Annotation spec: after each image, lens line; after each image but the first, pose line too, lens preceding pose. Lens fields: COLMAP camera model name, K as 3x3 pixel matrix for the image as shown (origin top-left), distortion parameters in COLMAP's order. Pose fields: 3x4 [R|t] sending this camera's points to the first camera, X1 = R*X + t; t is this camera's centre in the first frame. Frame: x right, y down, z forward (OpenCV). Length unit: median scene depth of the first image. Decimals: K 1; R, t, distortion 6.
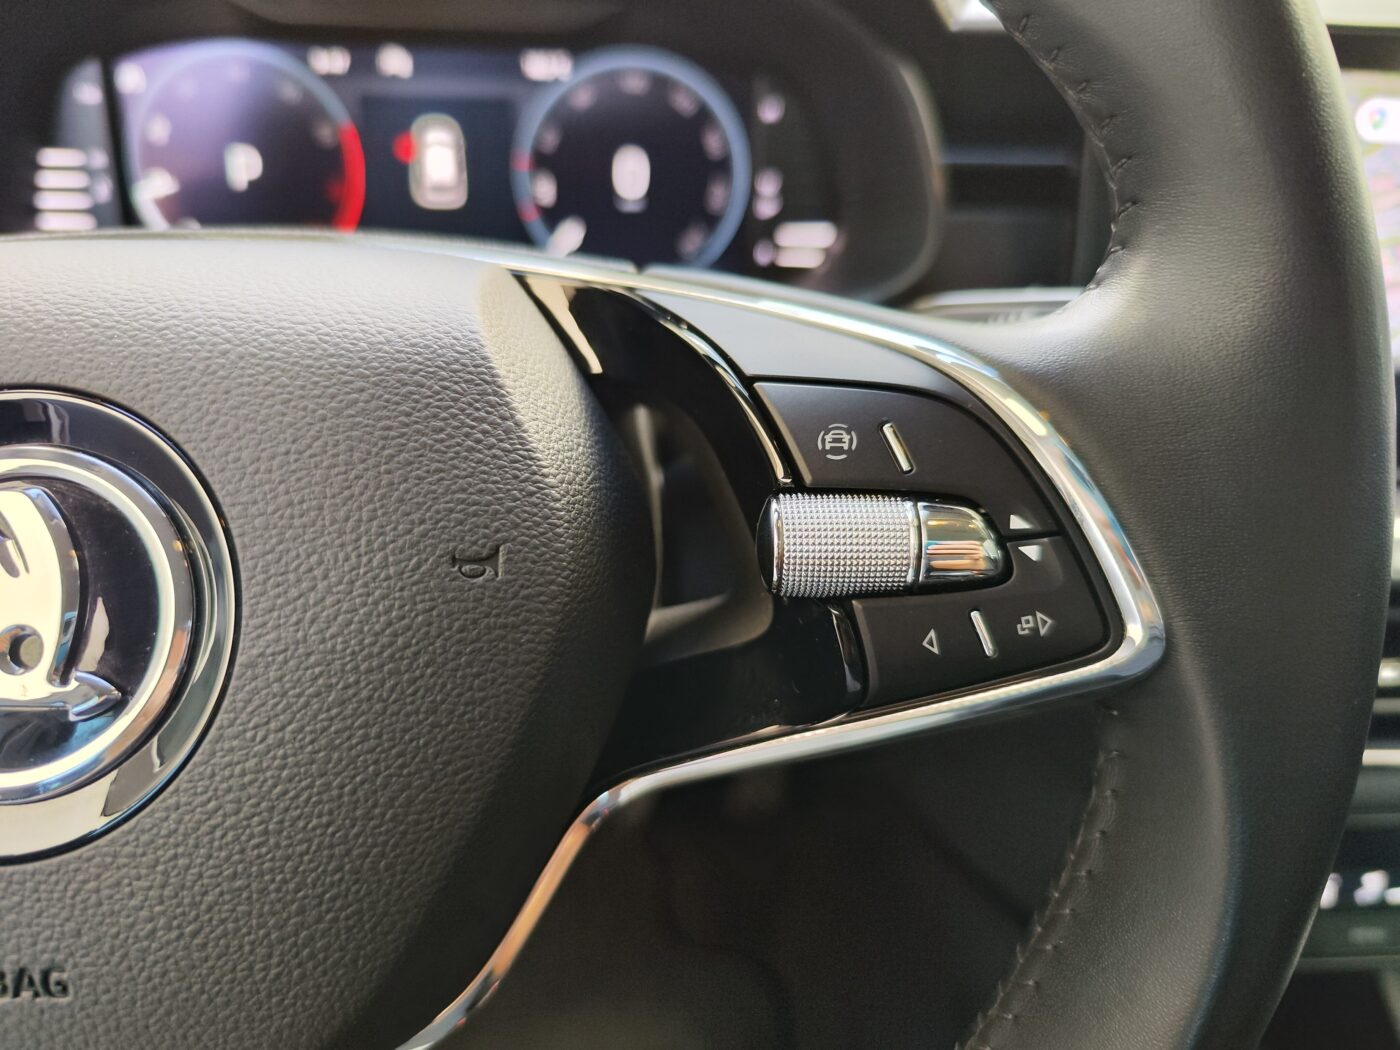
lens RADIAL K [[950.6, 0, 700.0], [0, 950.6, 525.0], [0, 0, 1]] dist [0.009864, -0.001229]
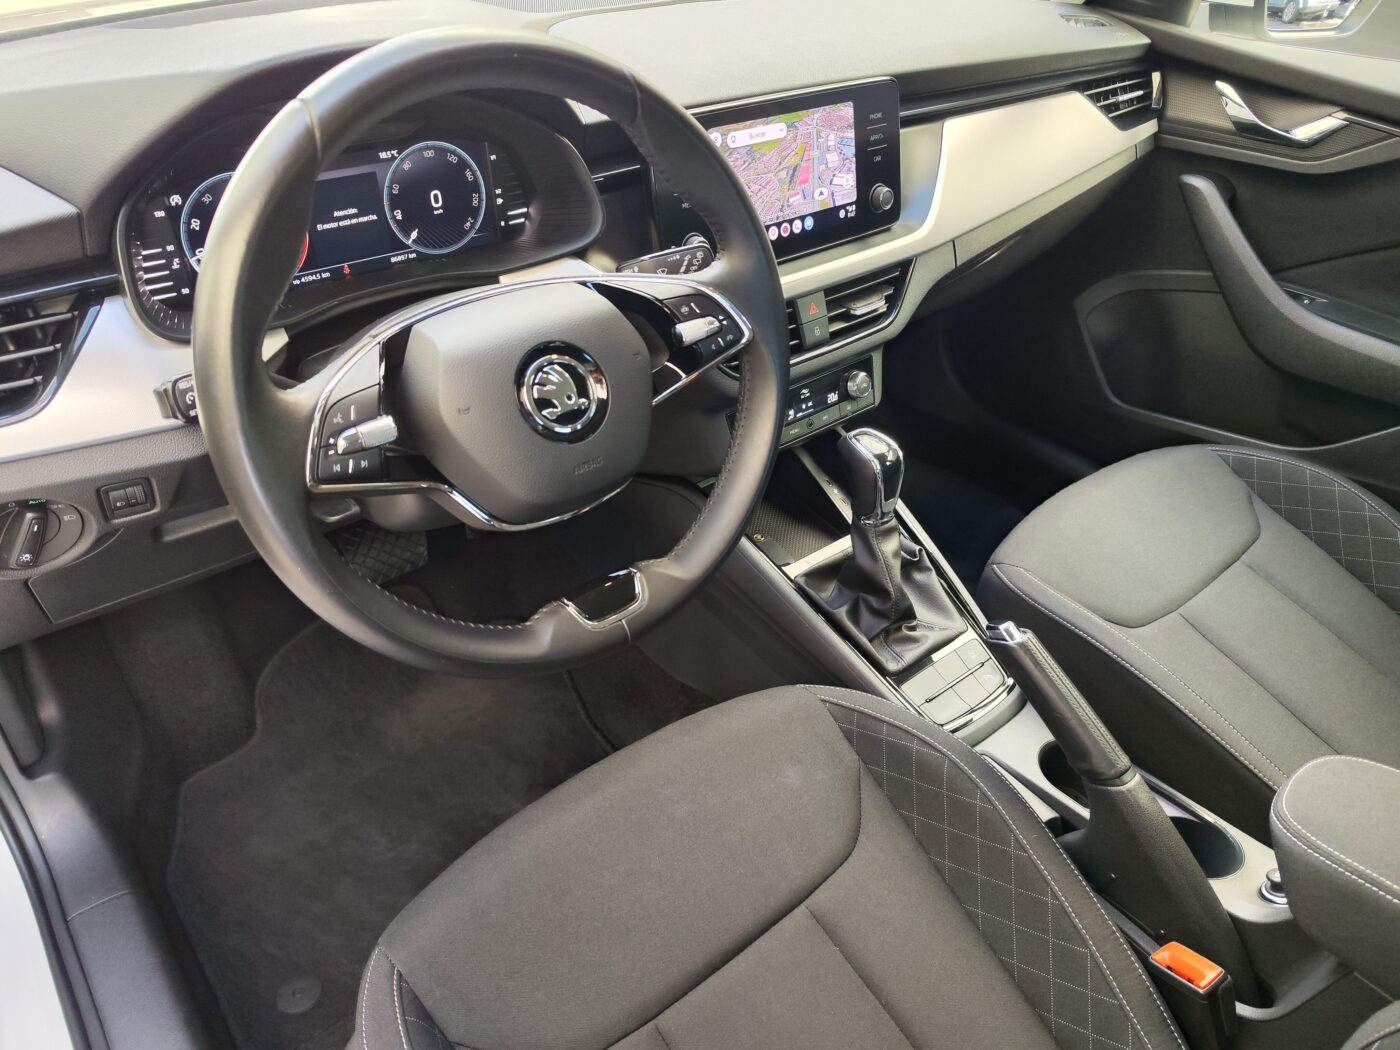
lens RADIAL K [[950.6, 0, 700.0], [0, 950.6, 525.0], [0, 0, 1]] dist [0.009864, -0.001229]
pose [[0.793760, -0.349826, 0.497560, -2.279668], [0.247256, 0.932990, 0.261522, -0.280372], [-0.555706, -0.084561, 0.827067, -2.725987]]
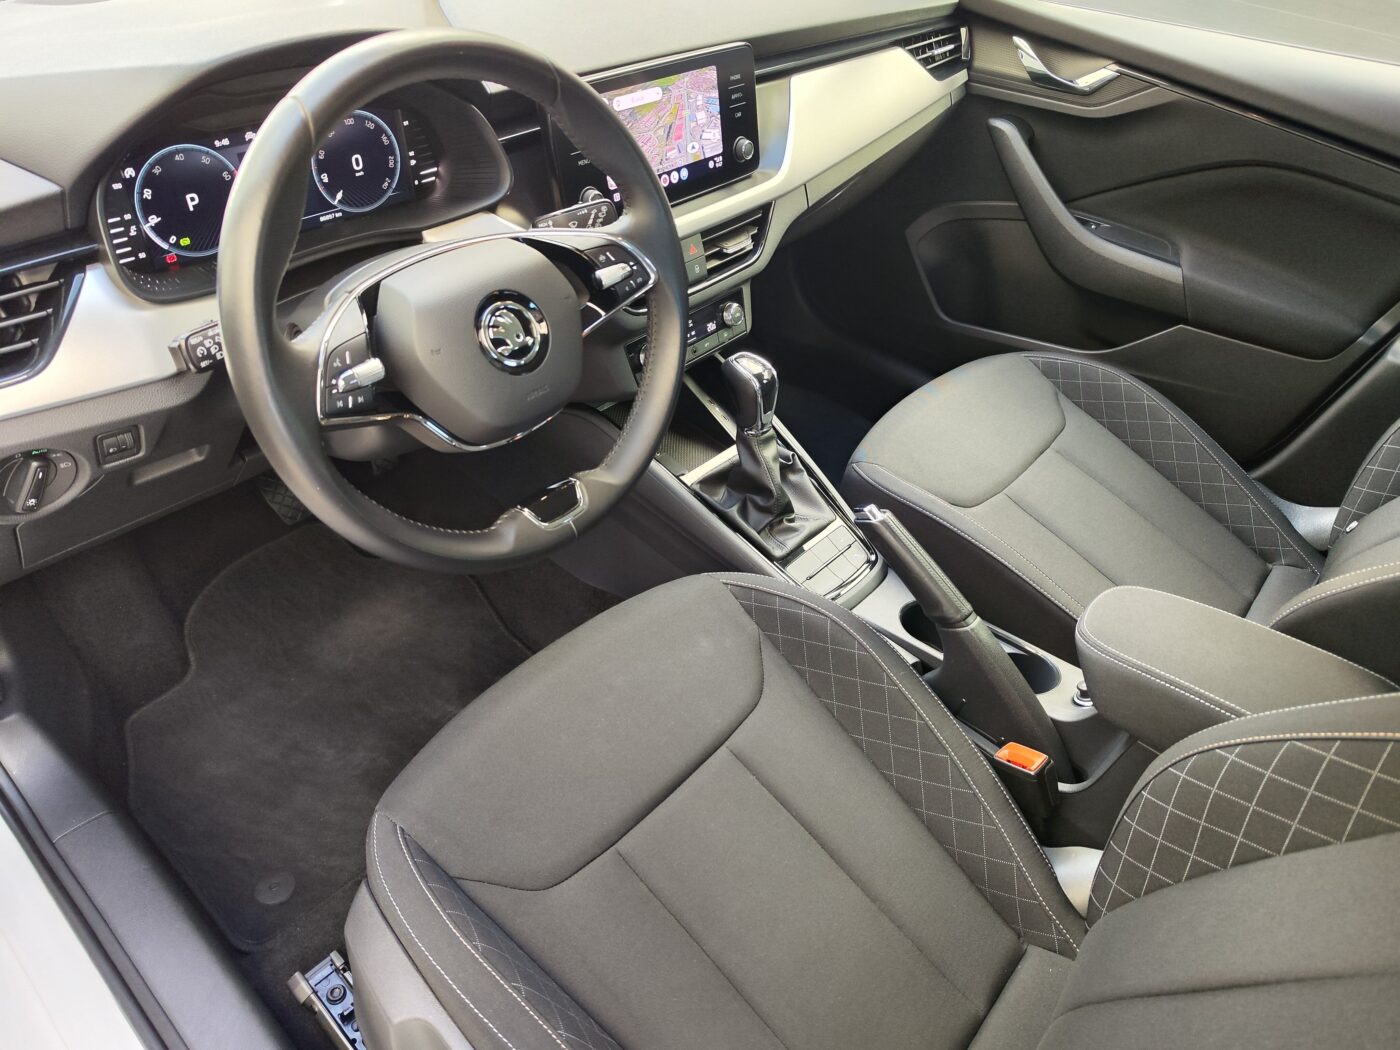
lens RADIAL K [[949.2, 0, 685.1], [0, 949.2, 503.1], [0, 0, 1]] dist [0.018798, -0.004587]
pose [[0.690672, -0.426590, 0.583946, -3.107168], [0.267136, 0.900872, 0.342153, -0.526055], [-0.672019, -0.080323, 0.736165, -3.237810]]
